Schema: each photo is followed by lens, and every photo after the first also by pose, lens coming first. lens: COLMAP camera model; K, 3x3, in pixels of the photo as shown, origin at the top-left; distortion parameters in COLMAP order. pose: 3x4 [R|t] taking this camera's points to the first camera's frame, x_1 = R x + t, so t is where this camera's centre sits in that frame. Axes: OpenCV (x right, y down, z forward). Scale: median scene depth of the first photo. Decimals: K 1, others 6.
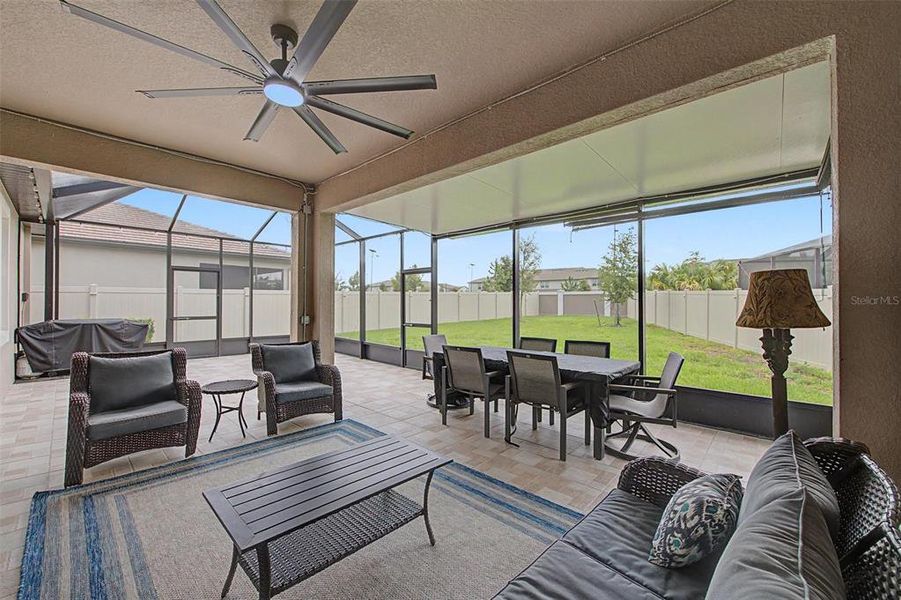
lens RADIAL K [[361.5, 0, 450.5], [0, 361.5, 301.2], [0, 0, 1]] dist [0.000456, -0.000041]
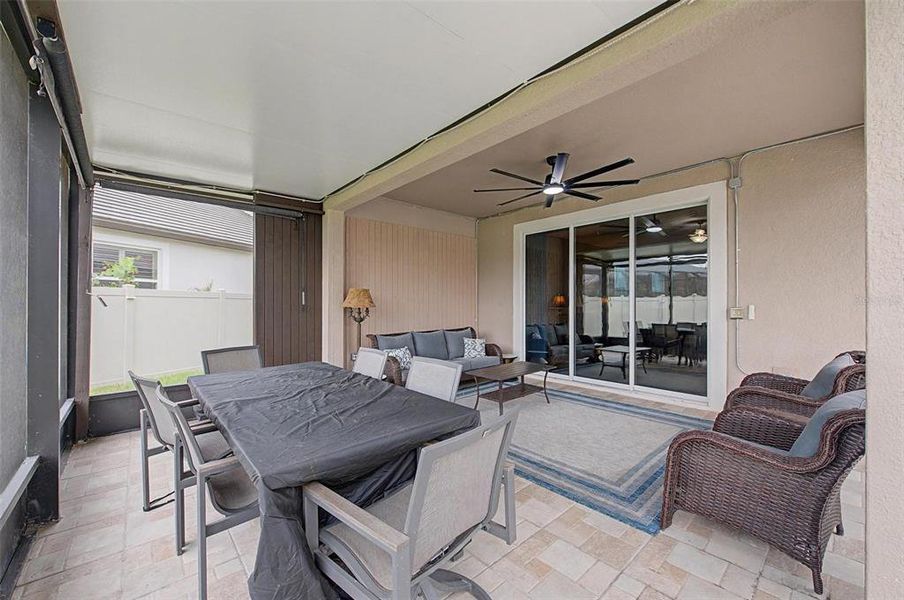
lens RADIAL K [[361.5, 0, 452.6], [0, 361.5, 309.9], [0, 0, 1]] dist [0.000001, -0.000021]
pose [[-0.995739, -0.002176, 0.092193, -0.067015], [-0.000941, 0.999909, 0.013436, 0.023991], [-0.092214, 0.013292, -0.995651, 1.787777]]
